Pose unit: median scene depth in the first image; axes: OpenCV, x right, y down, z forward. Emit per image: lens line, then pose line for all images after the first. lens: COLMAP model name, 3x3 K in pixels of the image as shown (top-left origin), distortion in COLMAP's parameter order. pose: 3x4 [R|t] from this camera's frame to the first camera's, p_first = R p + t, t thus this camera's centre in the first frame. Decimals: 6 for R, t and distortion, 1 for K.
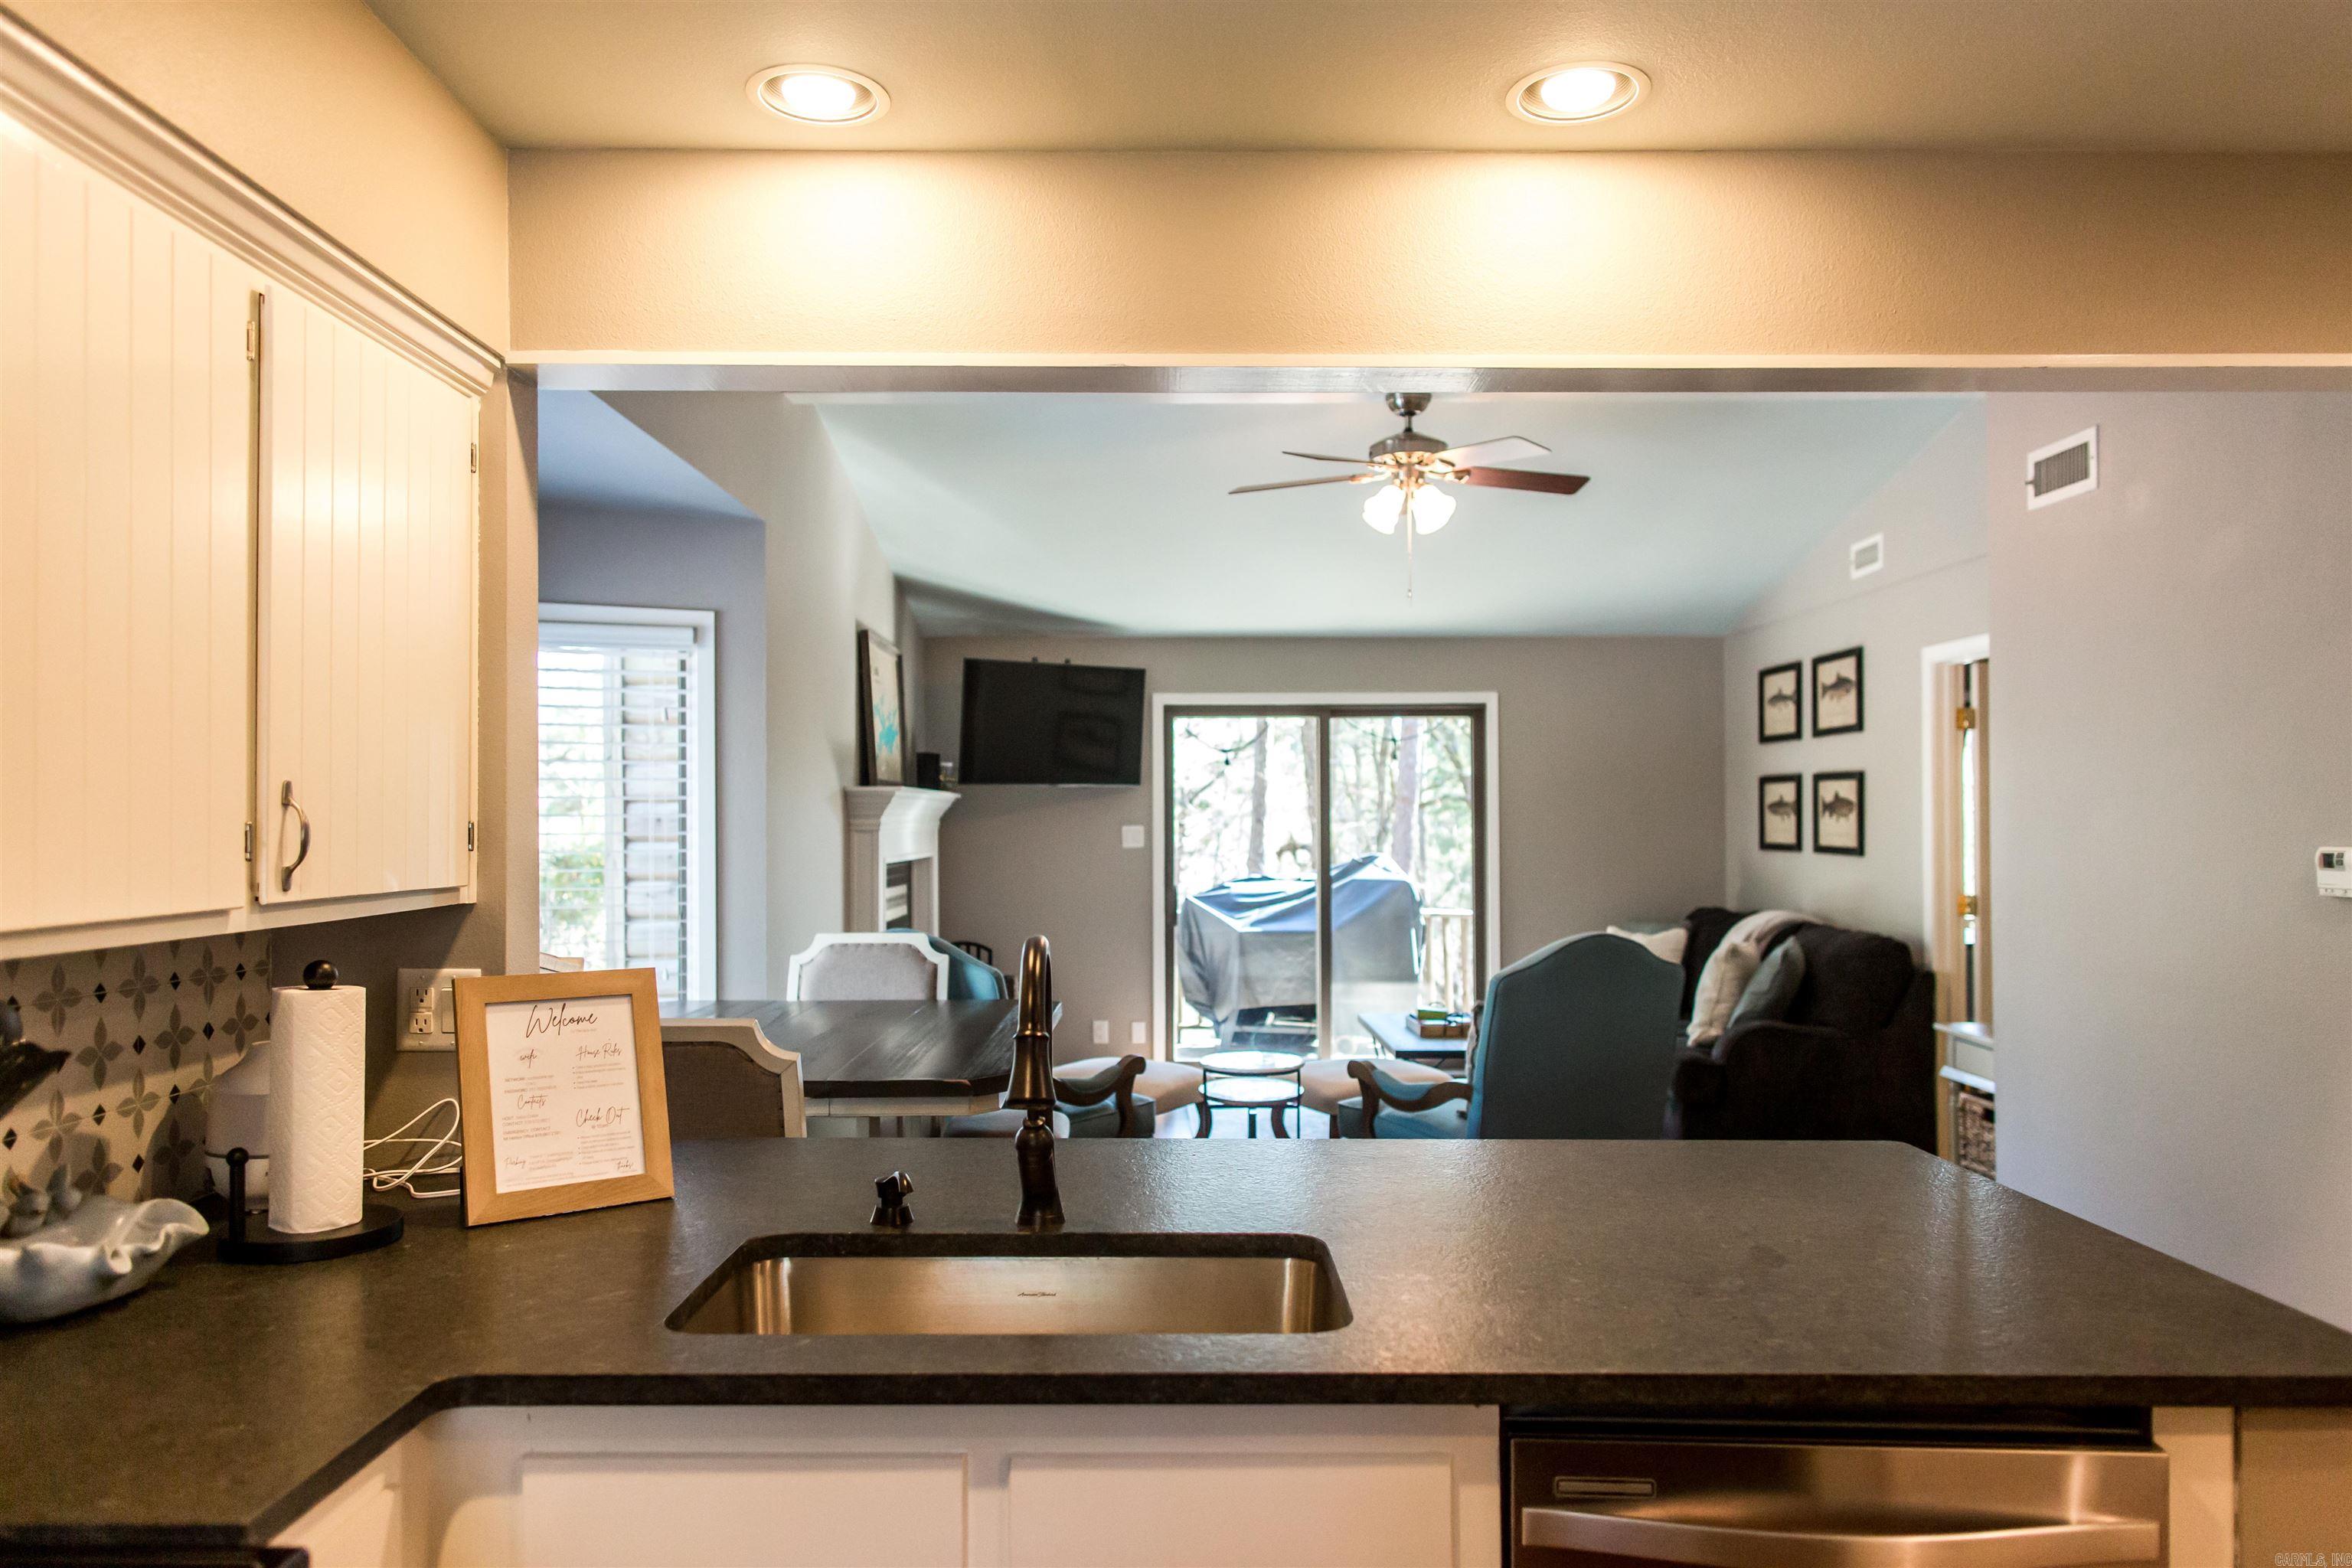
lens RADIAL K [[1609.9, 0, 1176.0], [0, 1609.9, 784.0], [0, 0, 1]] dist [0.007578, 0.001050]
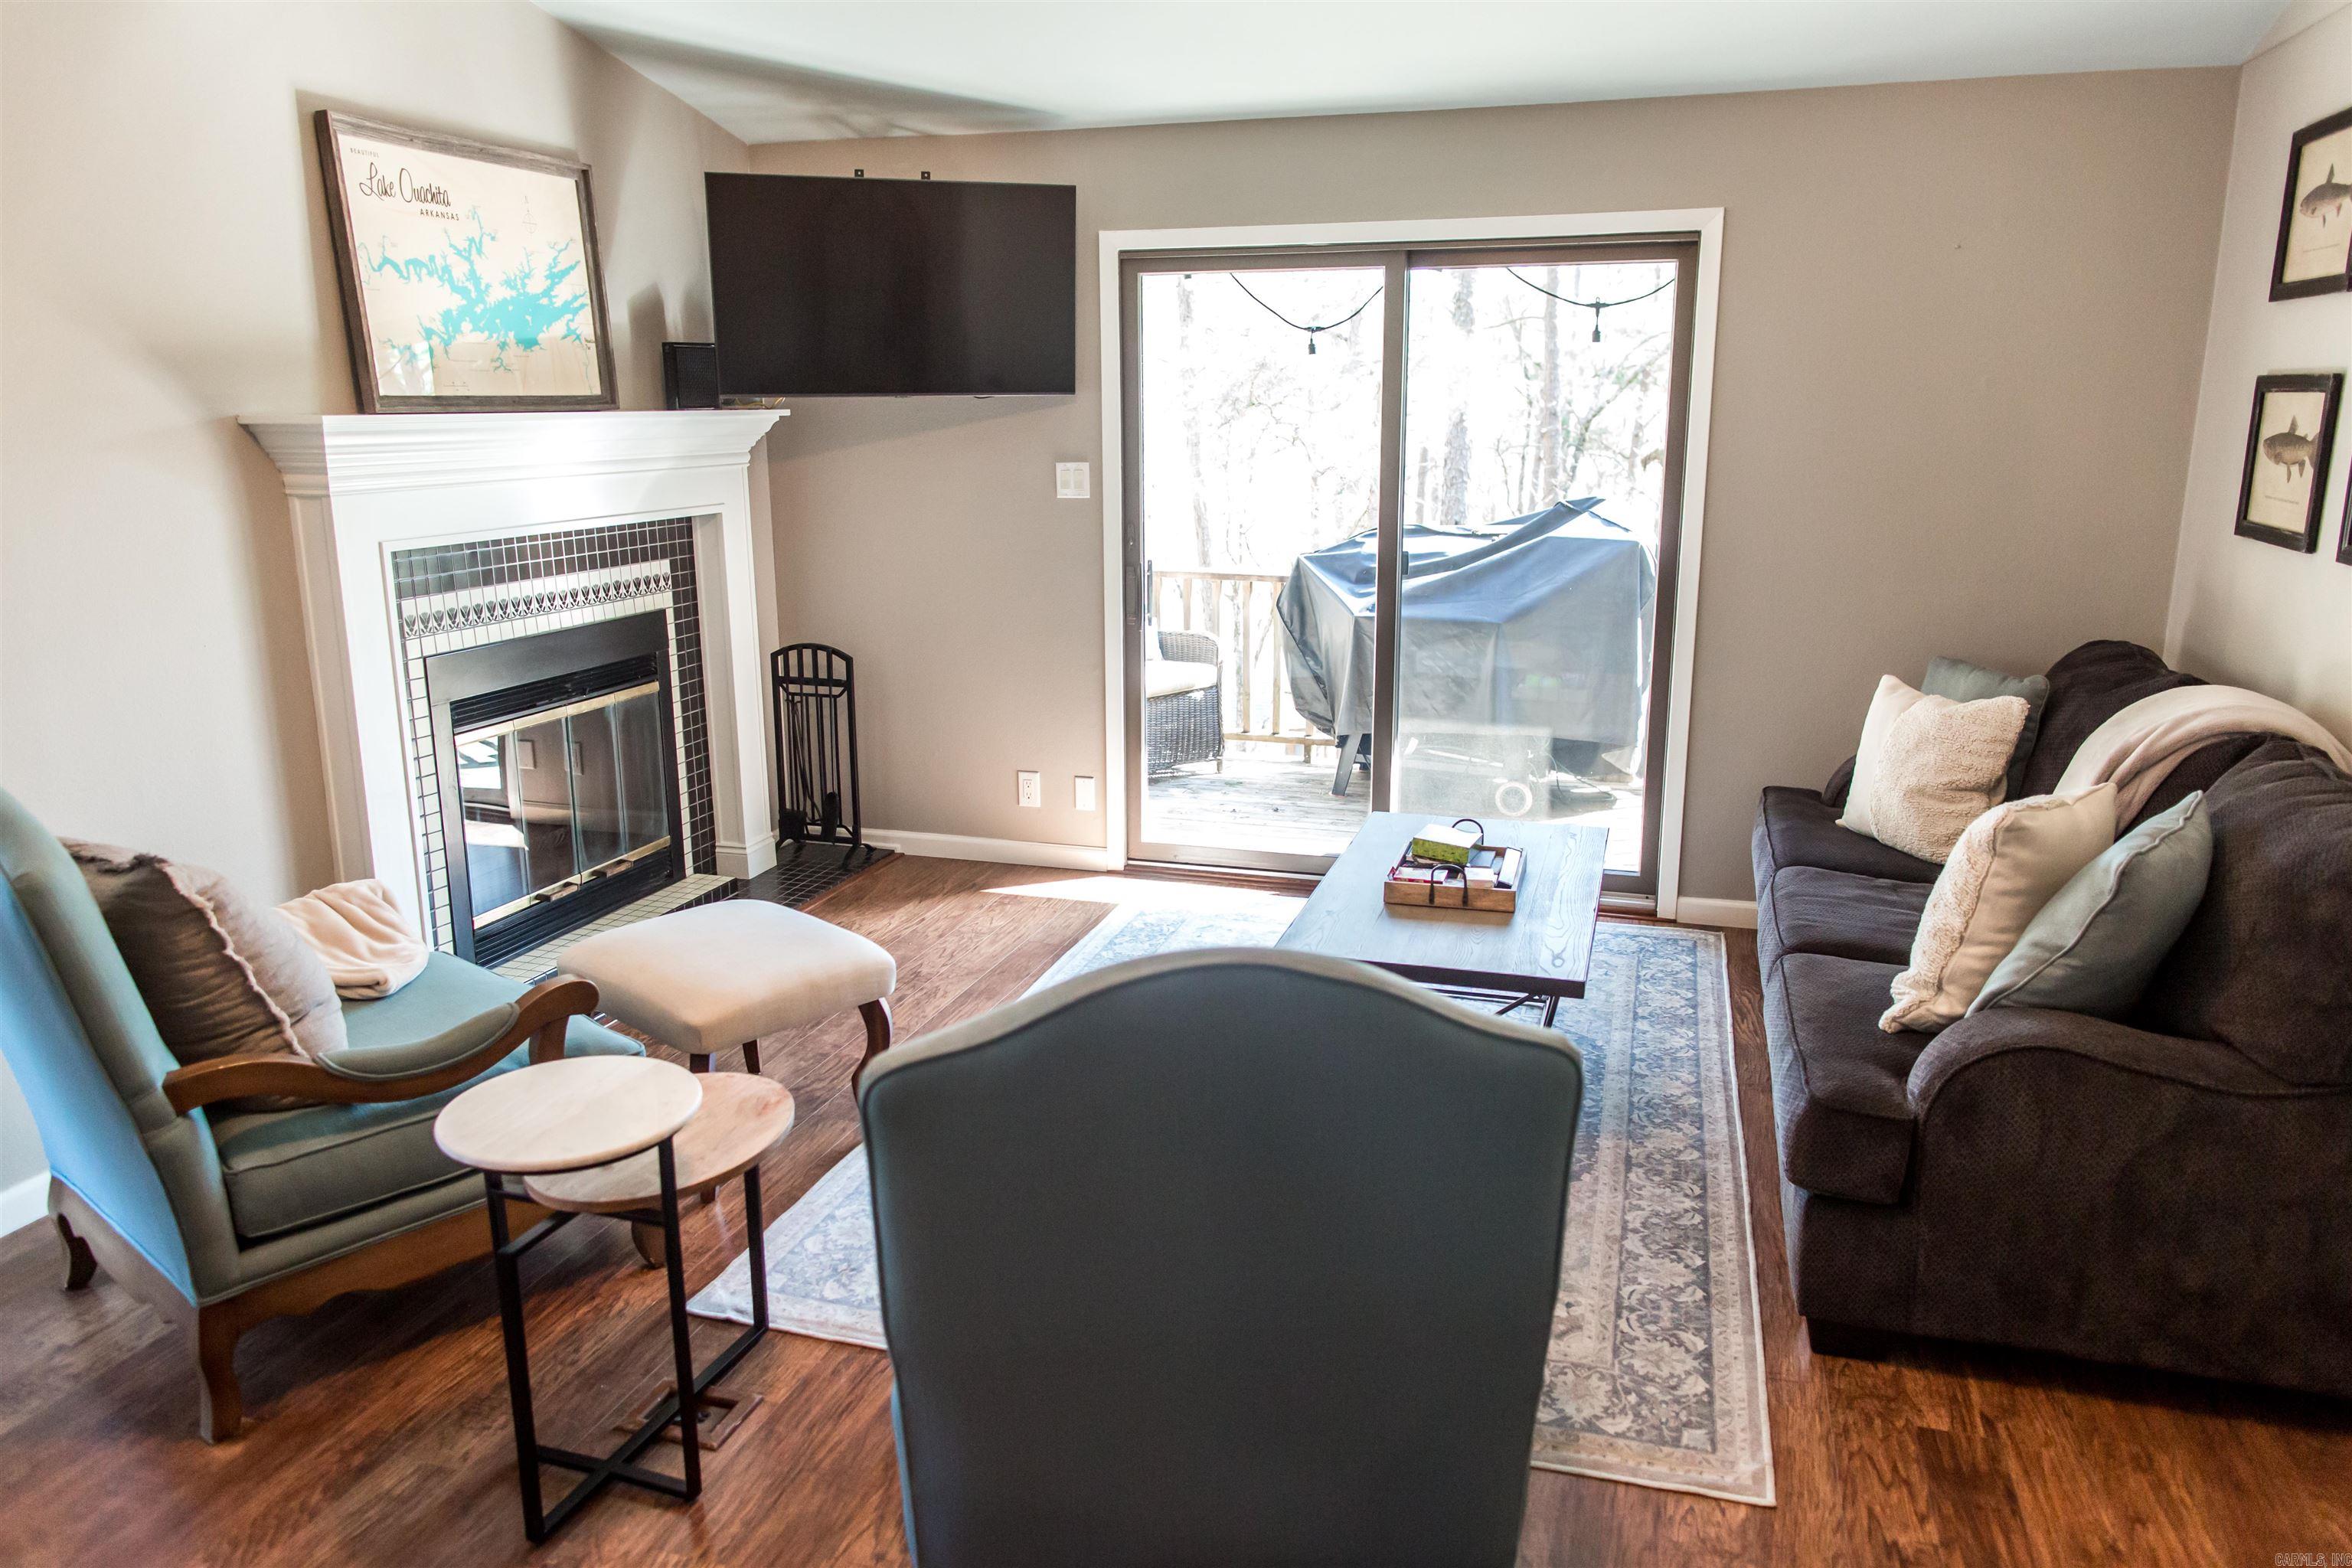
lens RADIAL K [[1645.4, 0, 1176.0], [0, 1645.4, 784.0], [0, 0, 1]] dist [0.015935, -0.000277]
pose [[0.954941, 0.066975, -0.289140, 0.239629], [0.007633, 0.968342, 0.249509, -0.013535], [0.296698, -0.240473, 0.924199, 0.500796]]
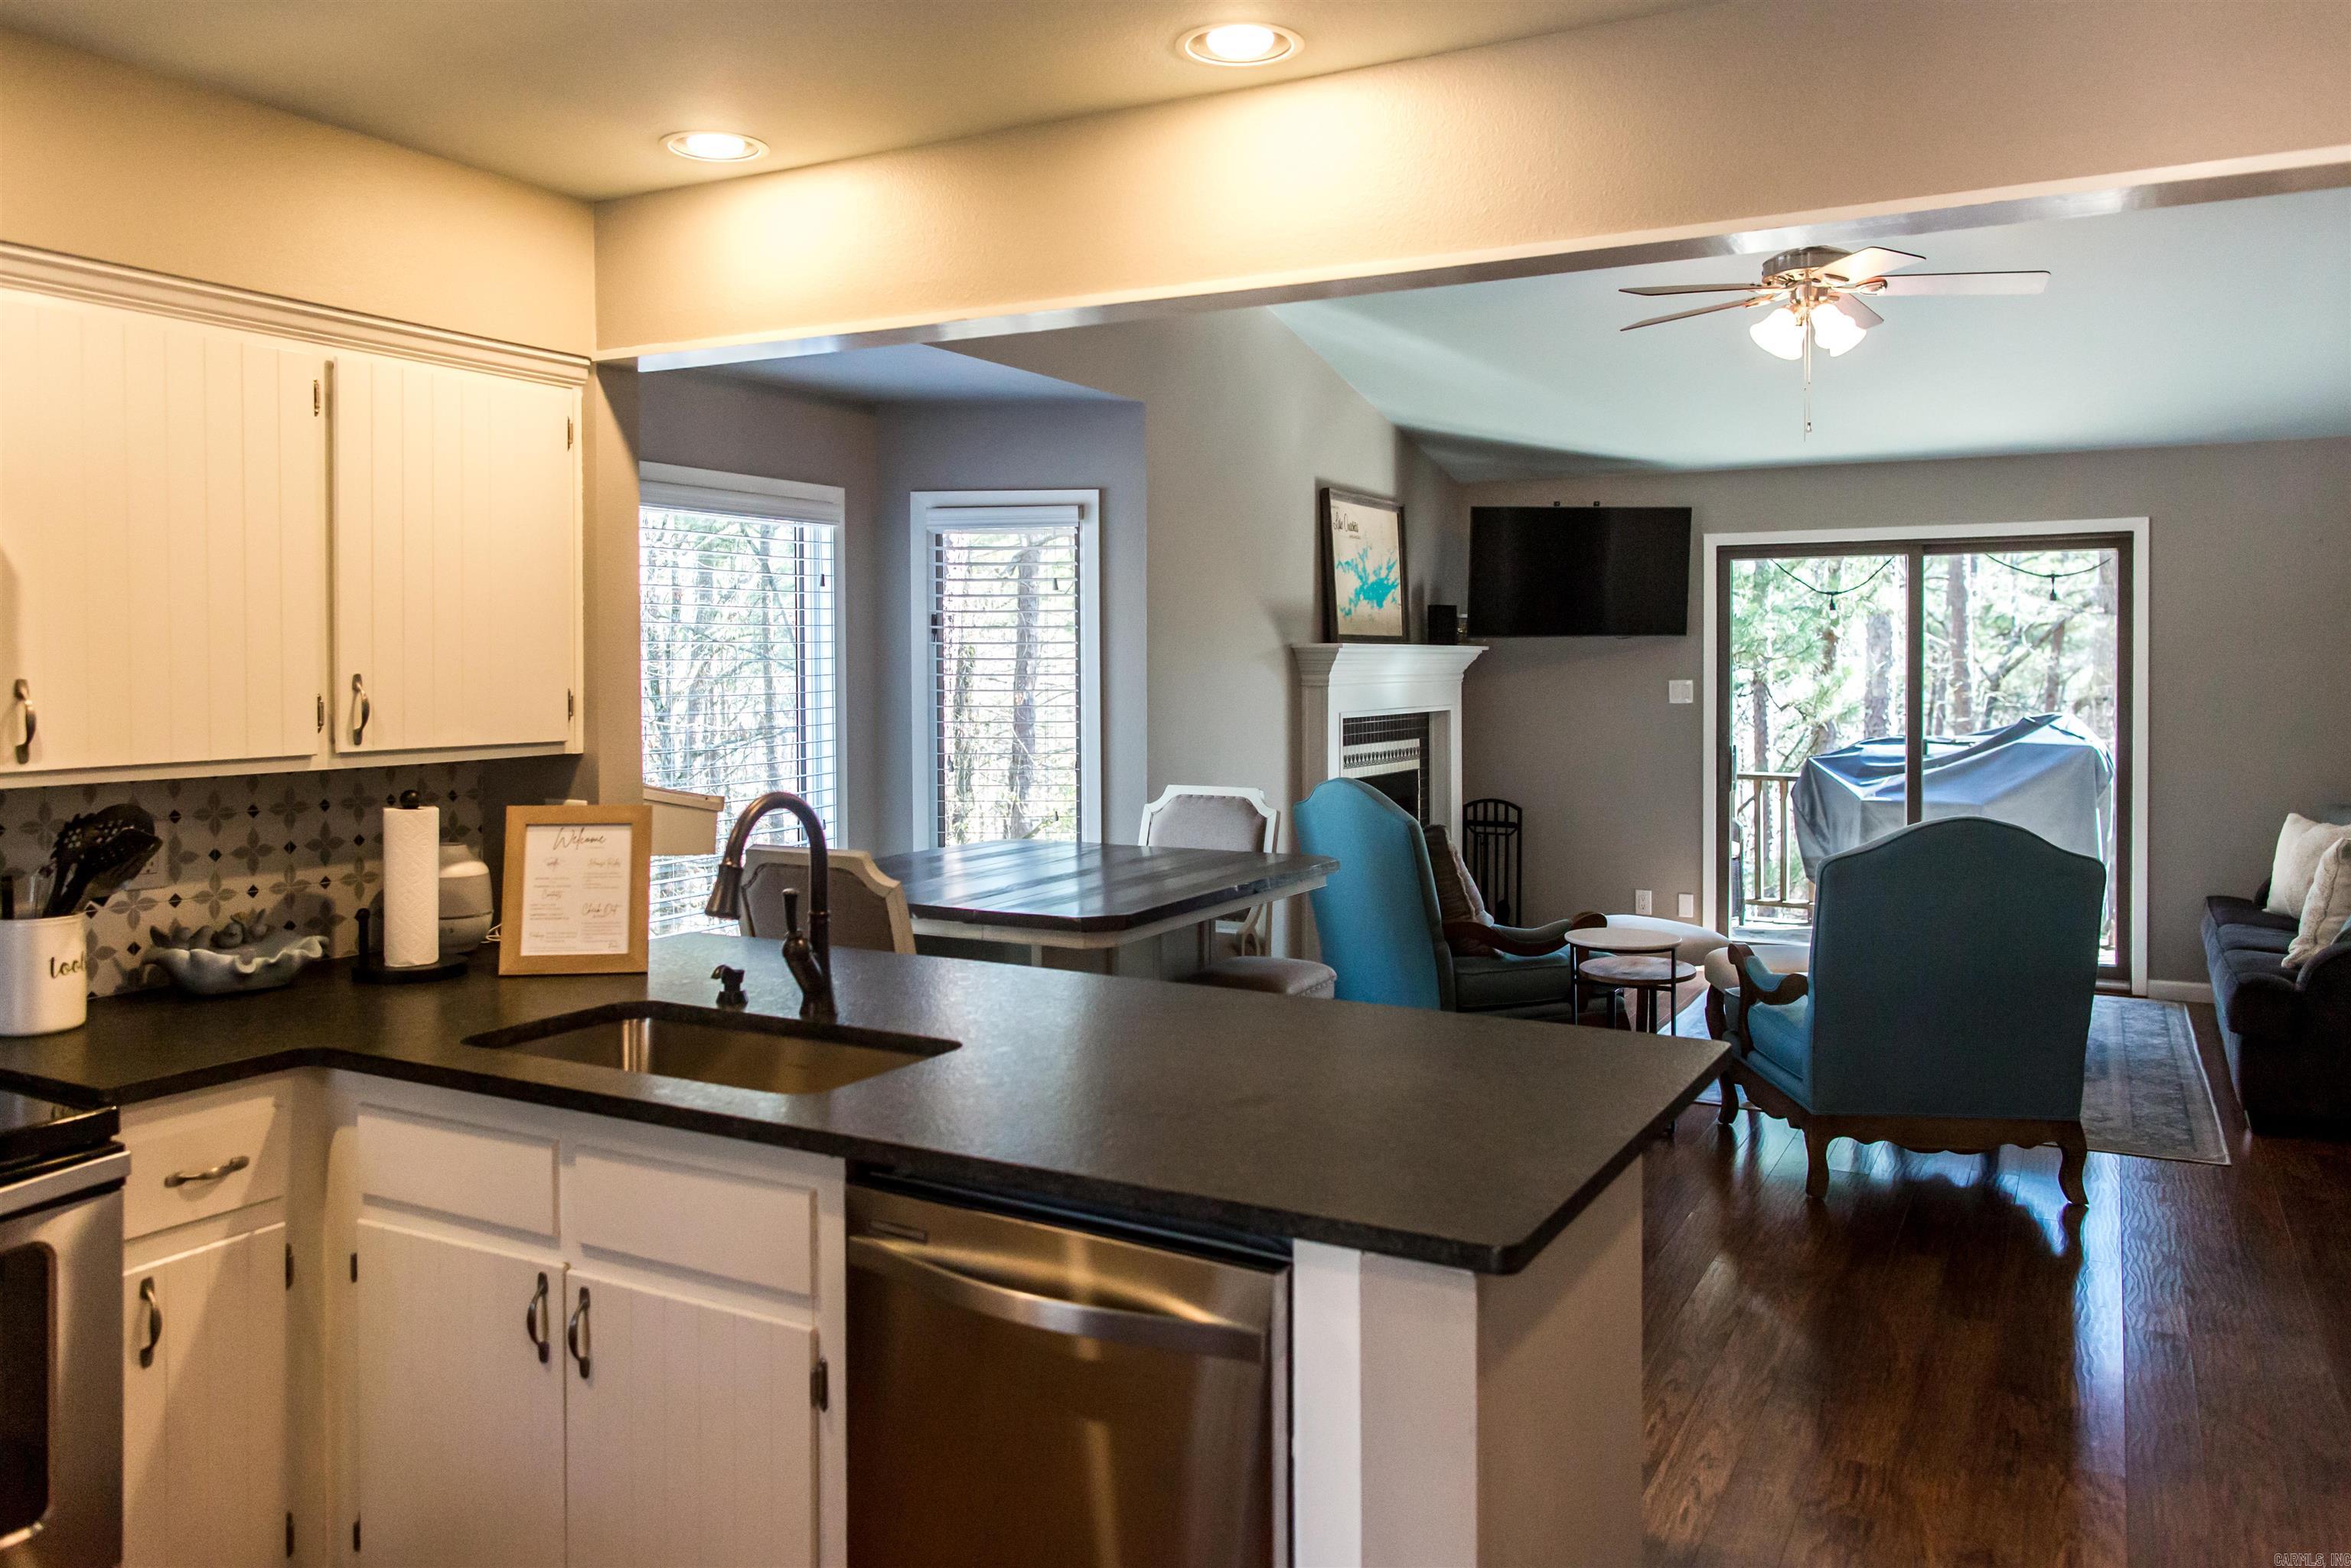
lens RADIAL K [[1749.6, 0, 1120.7], [0, 1749.6, 680.9], [0, 0, 1]] dist [0.011216, 0.003663]
pose [[0.868558, 0.006158, -0.495550, 0.229985], [0.010845, 0.999447, 0.031428, -0.009947], [0.495469, -0.032671, 0.868011, -0.024746]]
